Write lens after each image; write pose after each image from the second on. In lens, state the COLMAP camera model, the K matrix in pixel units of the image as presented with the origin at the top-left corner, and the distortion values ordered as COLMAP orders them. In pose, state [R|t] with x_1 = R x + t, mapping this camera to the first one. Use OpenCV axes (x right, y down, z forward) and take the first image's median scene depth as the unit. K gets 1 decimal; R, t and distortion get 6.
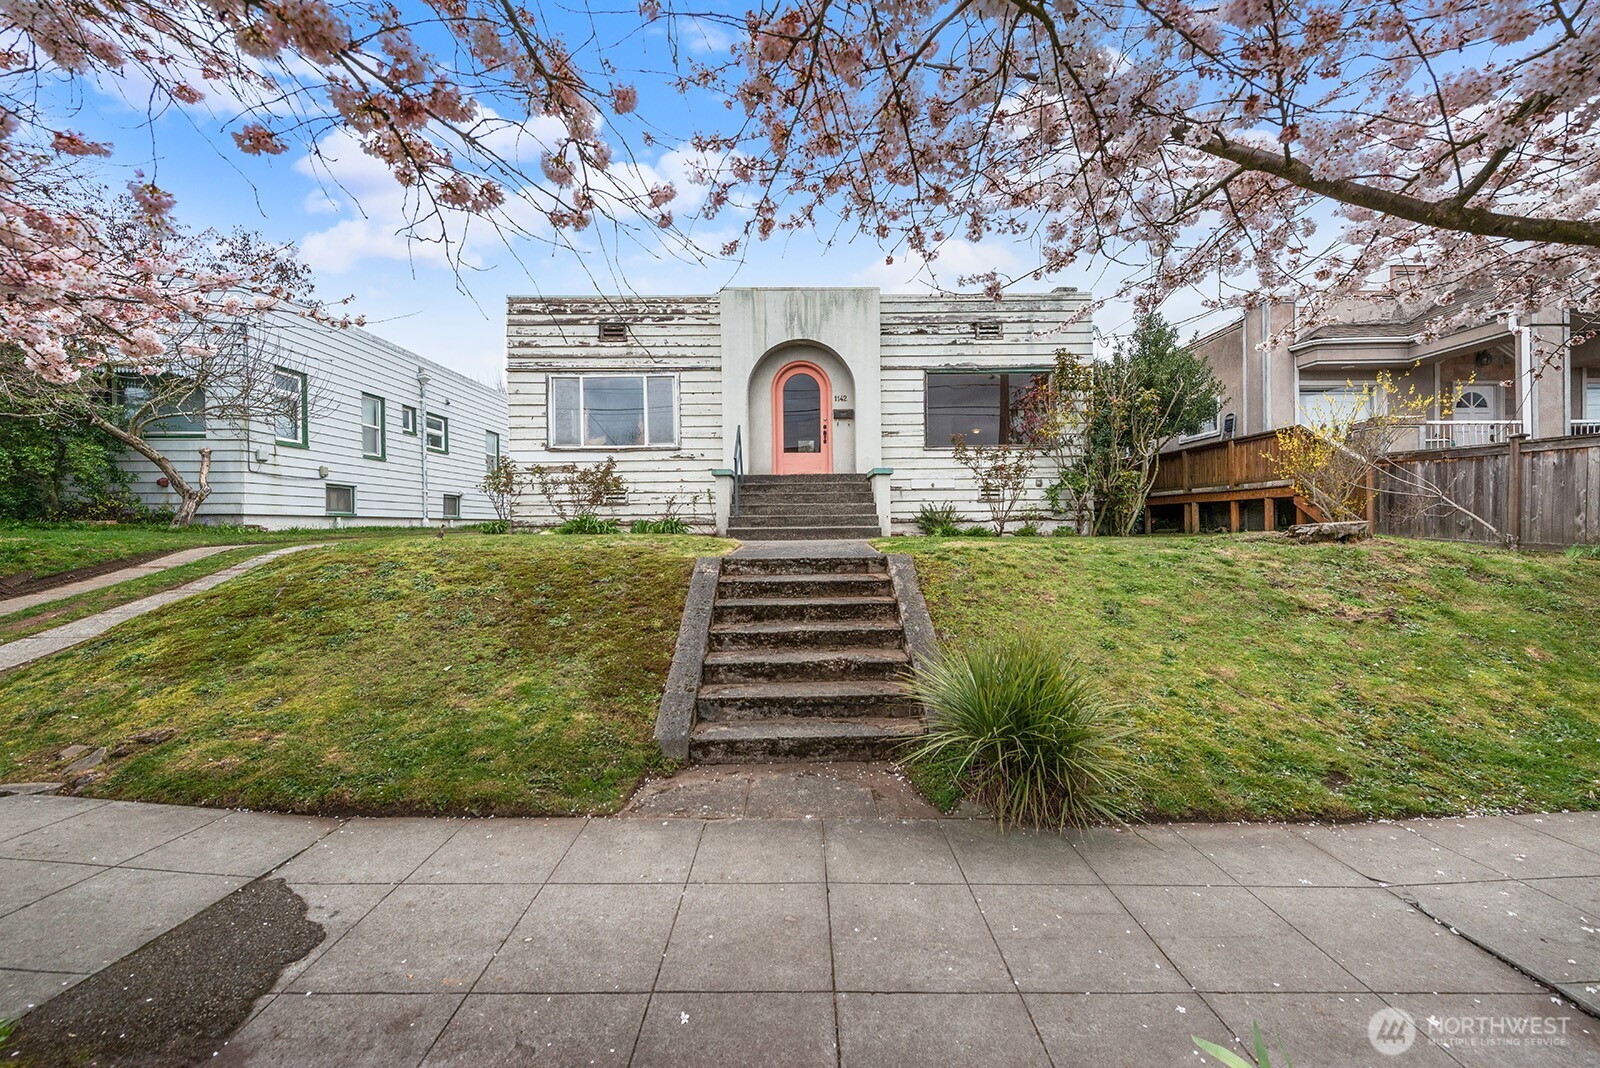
lens RADIAL K [[659.1, 0, 800.0], [0, 659.1, 534.0], [0, 0, 1]] dist [0.003098, 0.000137]
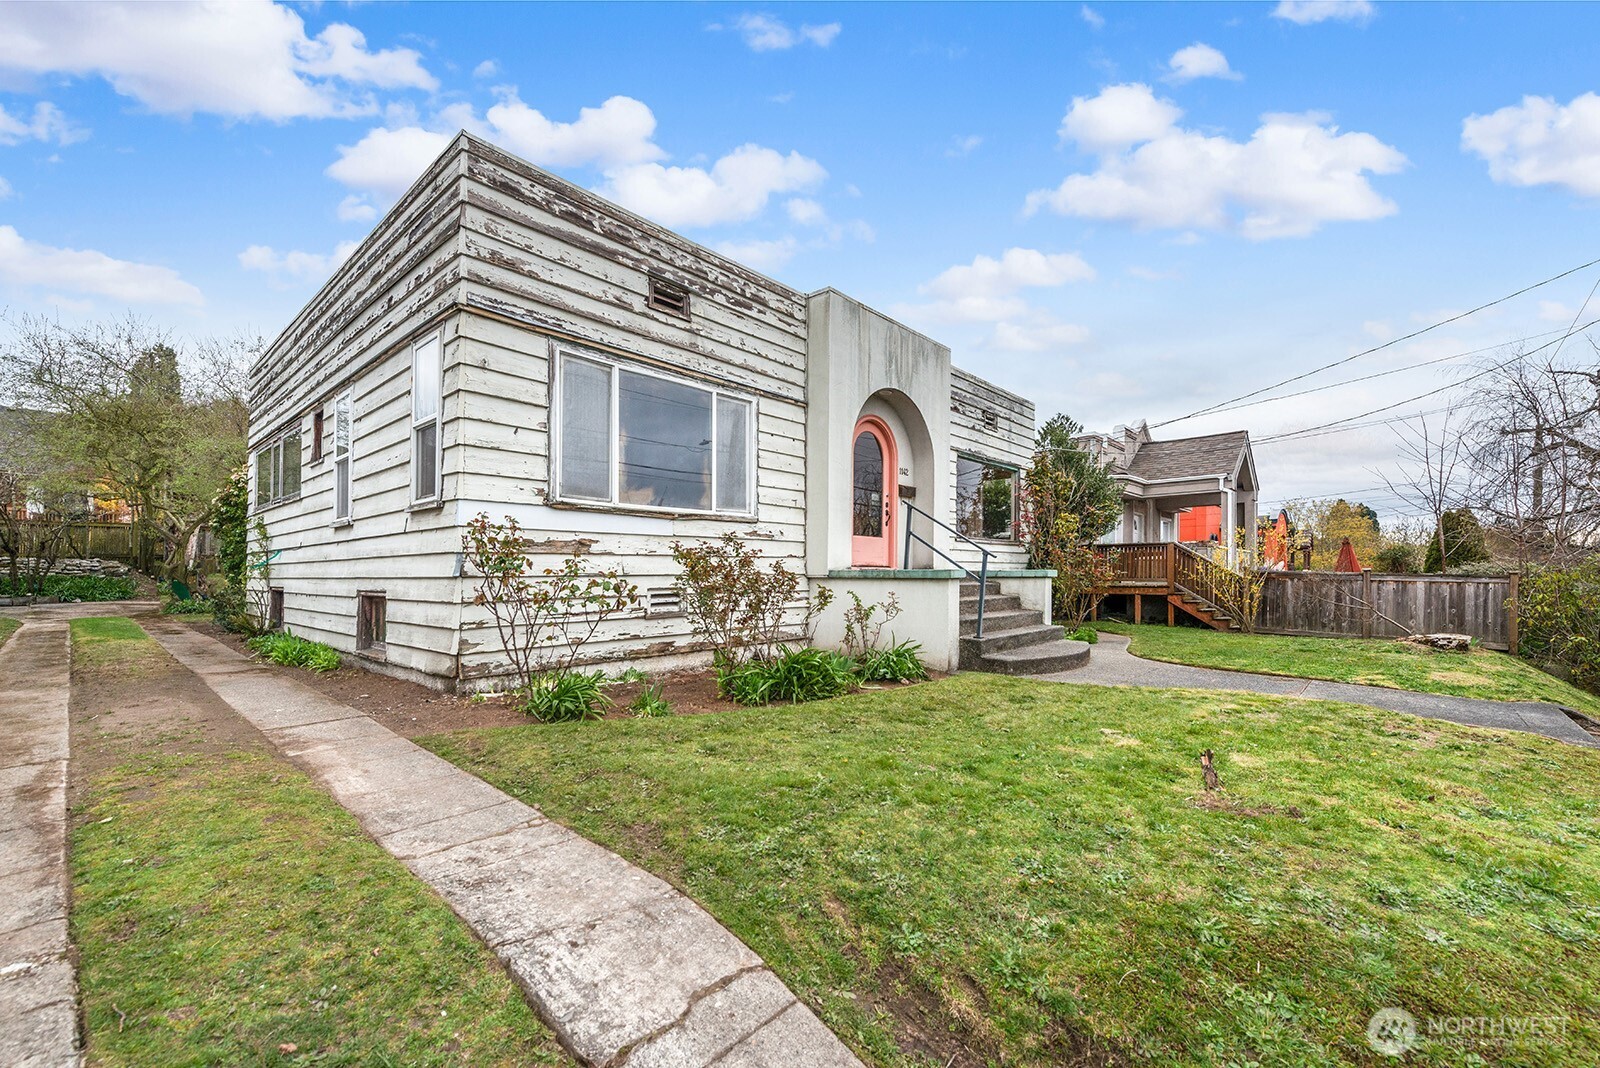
lens RADIAL K [[654.5, 0, 799.3], [0, 654.5, 571.0], [0, 0, 1]] dist [-0.001363, -0.000013]
pose [[0.663522, 0.008027, 0.748114, -0.613911], [0.004352, 0.999884, -0.014589, -0.073779], [-0.748145, 0.012936, 0.663410, 0.567131]]
